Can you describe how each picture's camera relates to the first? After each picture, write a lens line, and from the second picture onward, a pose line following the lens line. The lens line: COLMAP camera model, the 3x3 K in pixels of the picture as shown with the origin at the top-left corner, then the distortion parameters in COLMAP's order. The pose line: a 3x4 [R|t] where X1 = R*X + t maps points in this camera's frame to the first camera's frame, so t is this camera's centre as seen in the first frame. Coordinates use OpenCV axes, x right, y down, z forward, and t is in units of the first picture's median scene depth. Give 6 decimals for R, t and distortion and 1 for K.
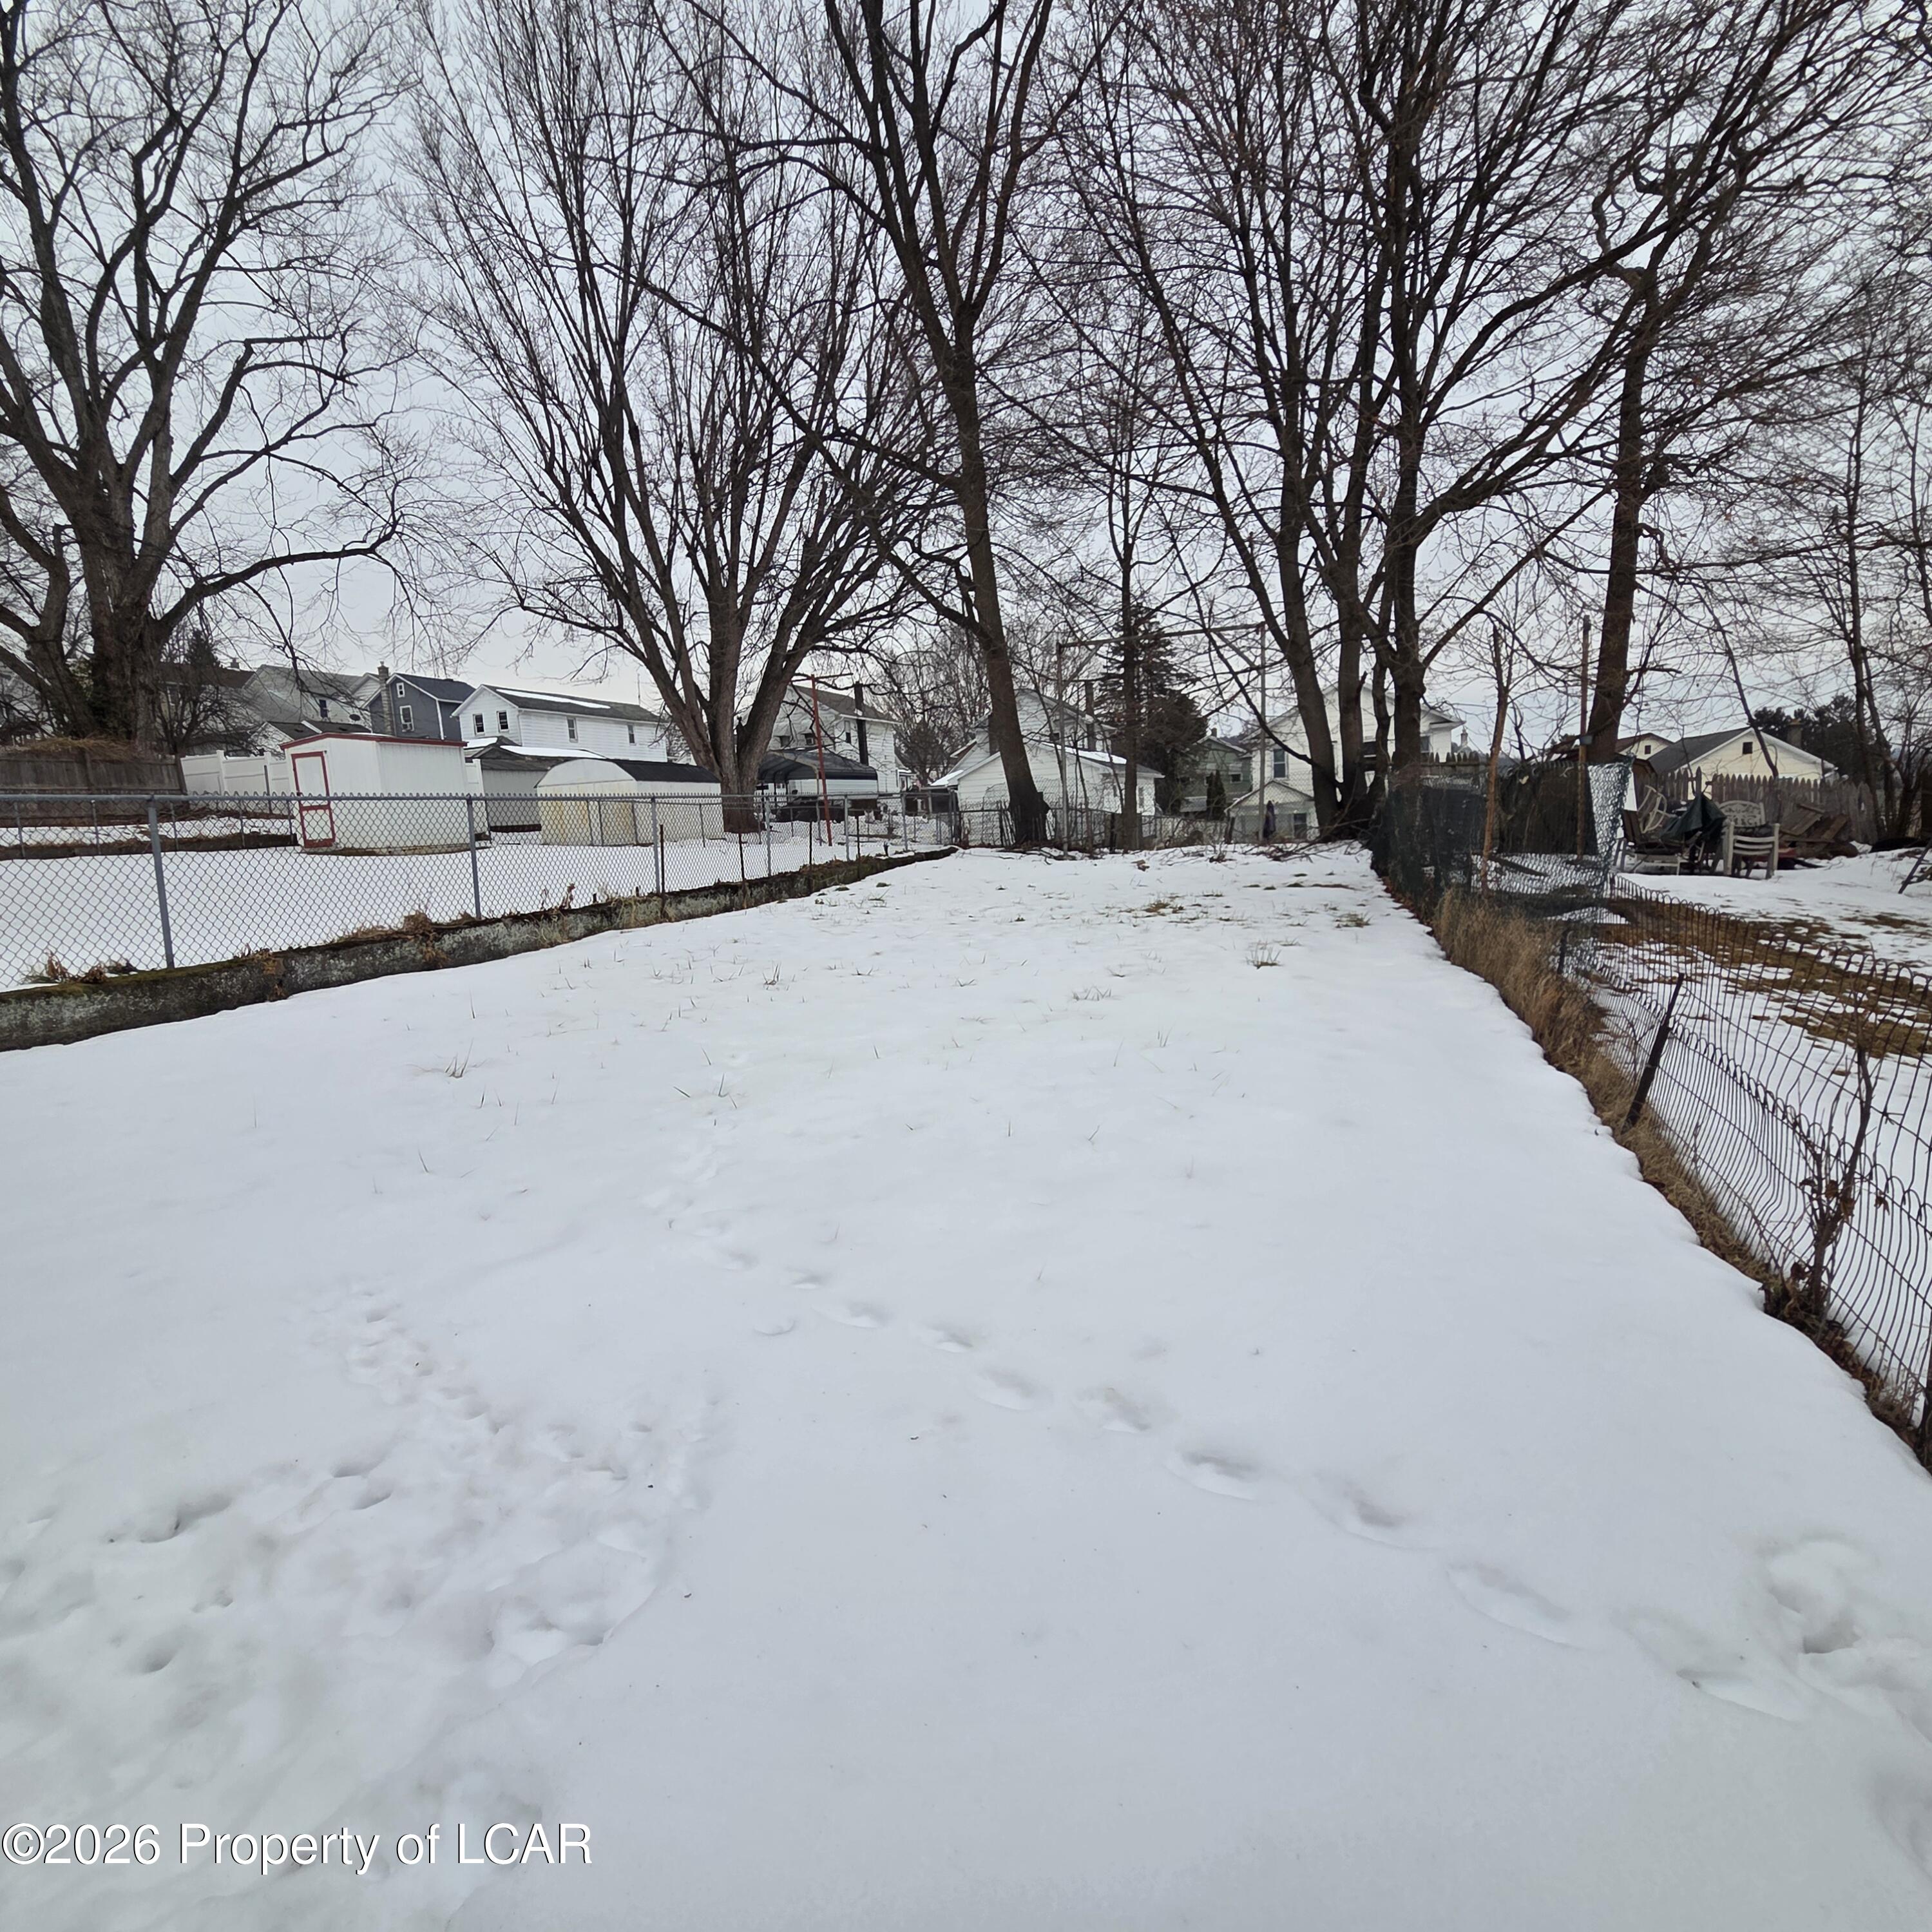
lens RADIAL K [[983.9, 0, 971.9], [0, 983.9, 973.4], [0, 0, 1]] dist [-0.015079, -0.000076]
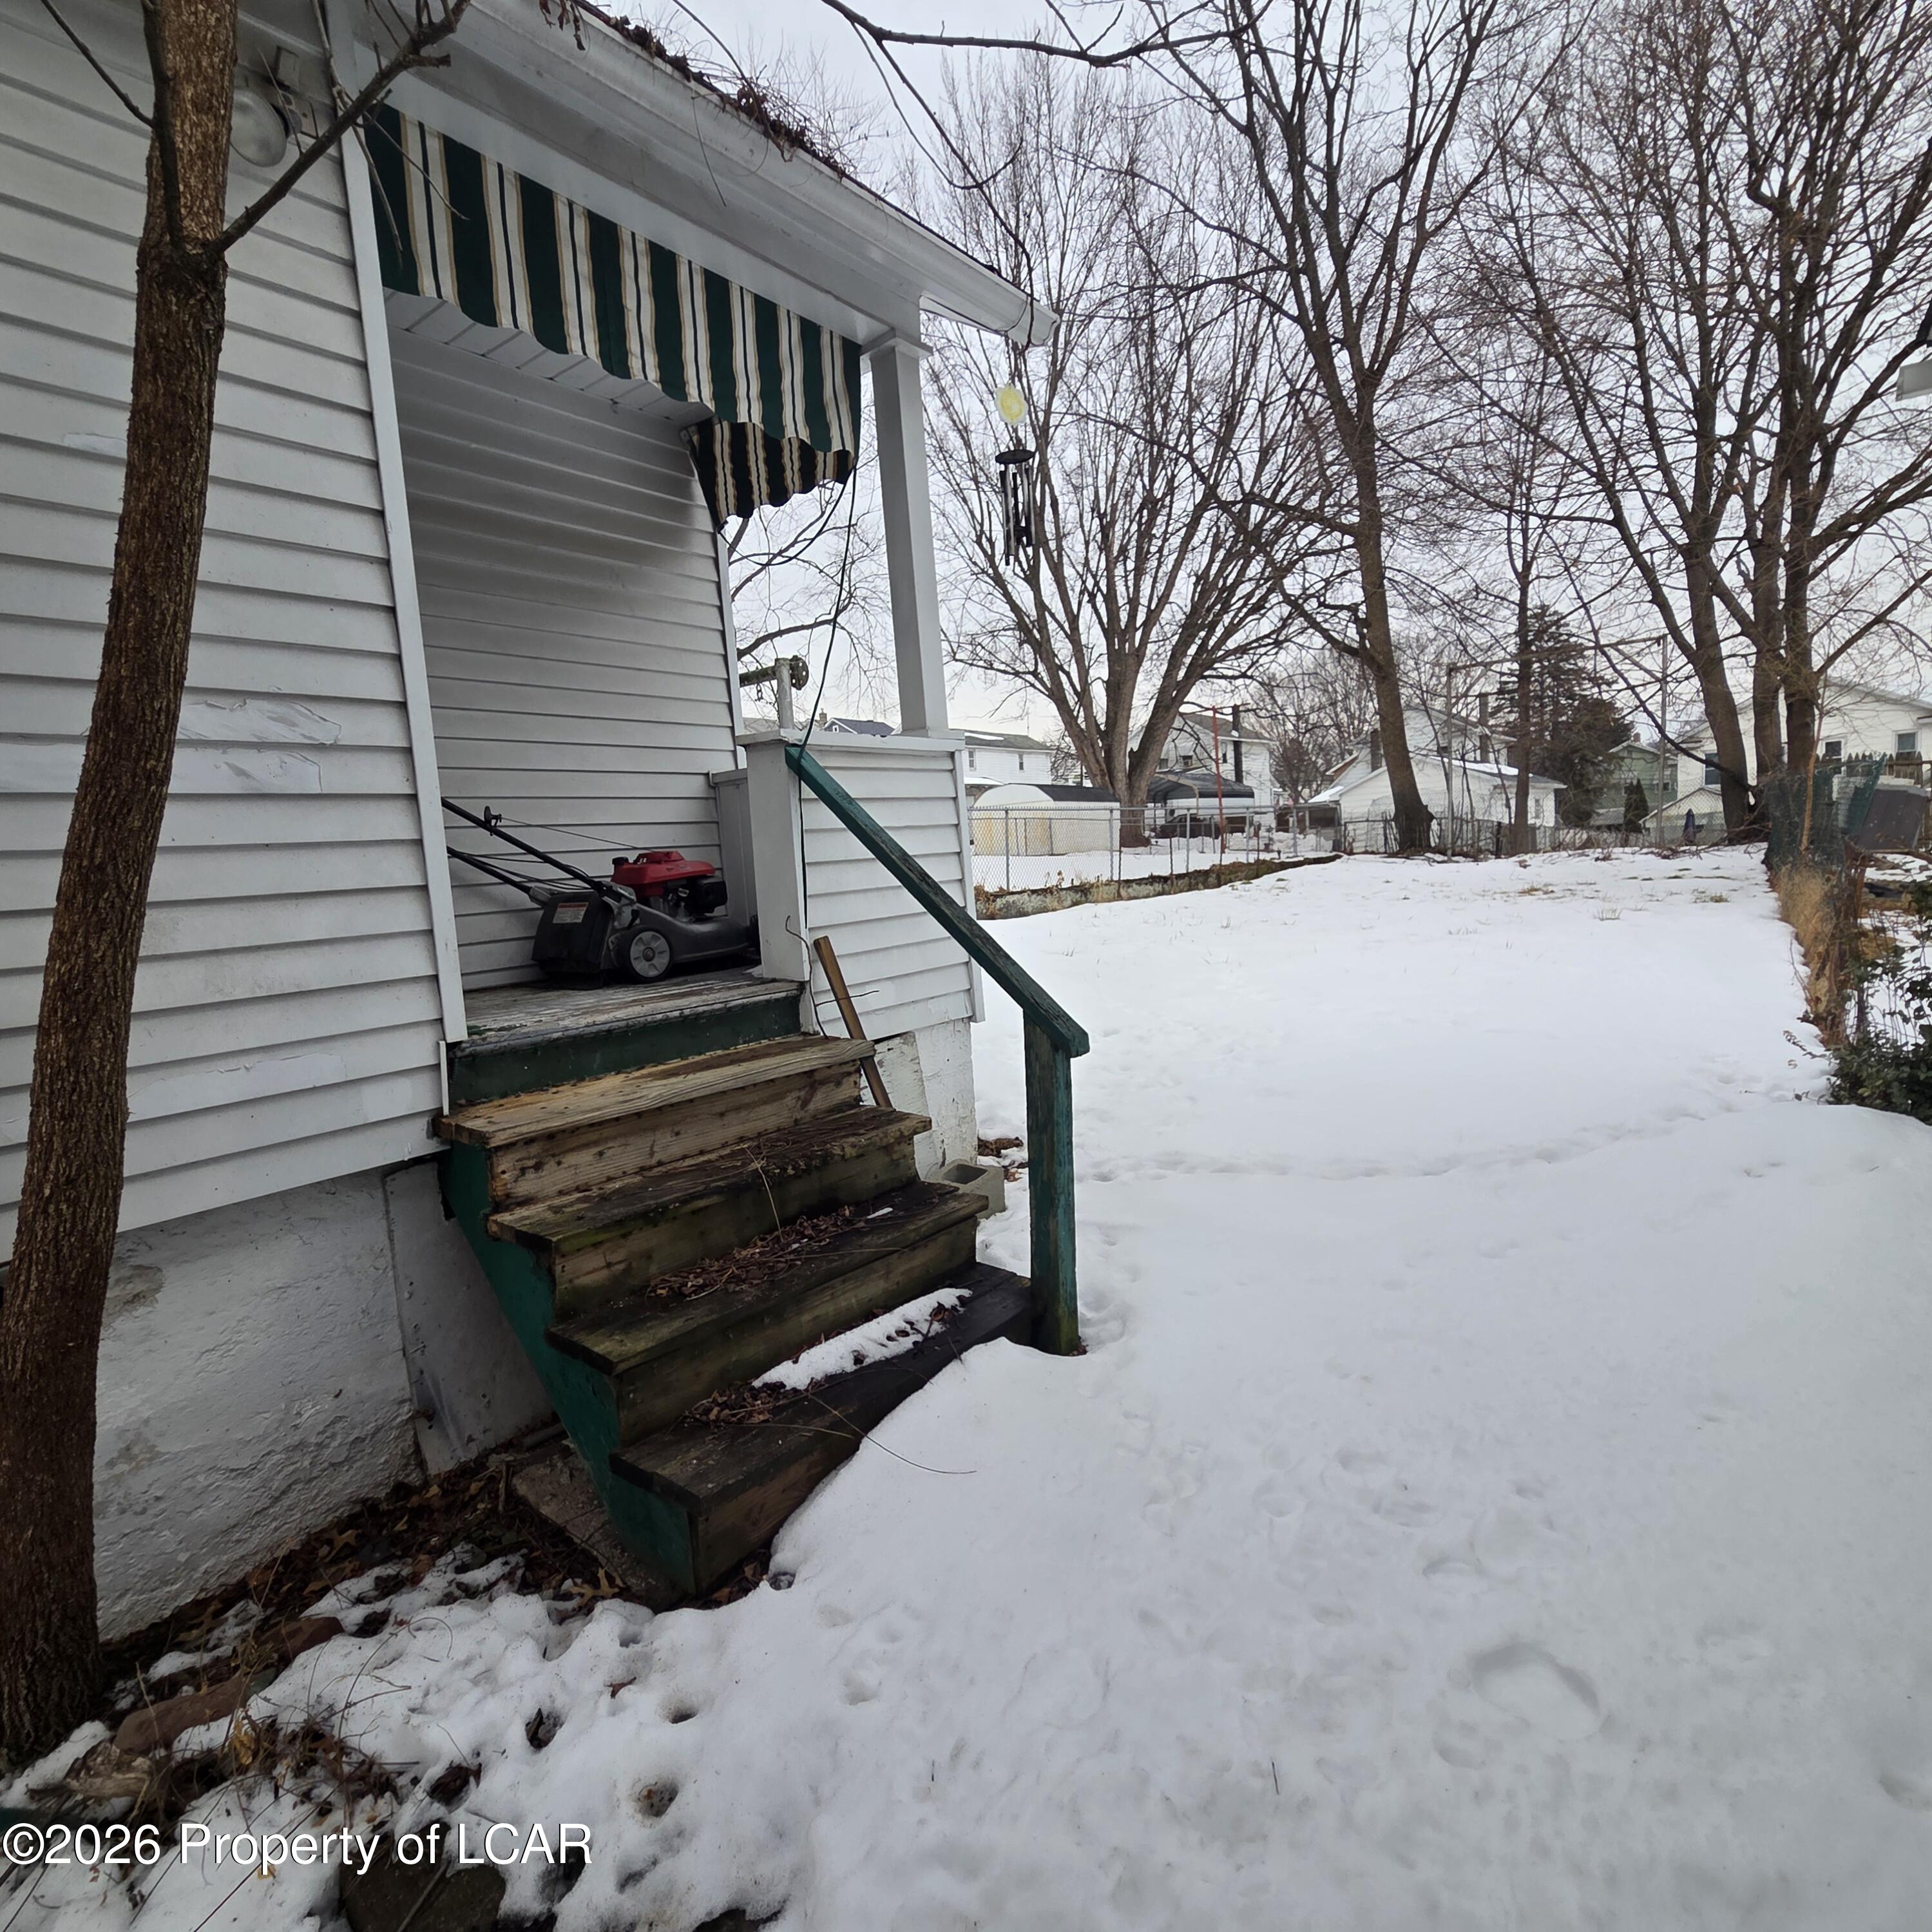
lens RADIAL K [[983.9, 0, 971.9], [0, 983.9, 973.4], [0, 0, 1]] dist [-0.015079, -0.000076]
pose [[0.936229, 0.036961, -0.349440, -0.009011], [-0.044452, 0.998921, -0.013438, 0.025535], [0.348566, 0.028115, 0.936862, -0.114677]]
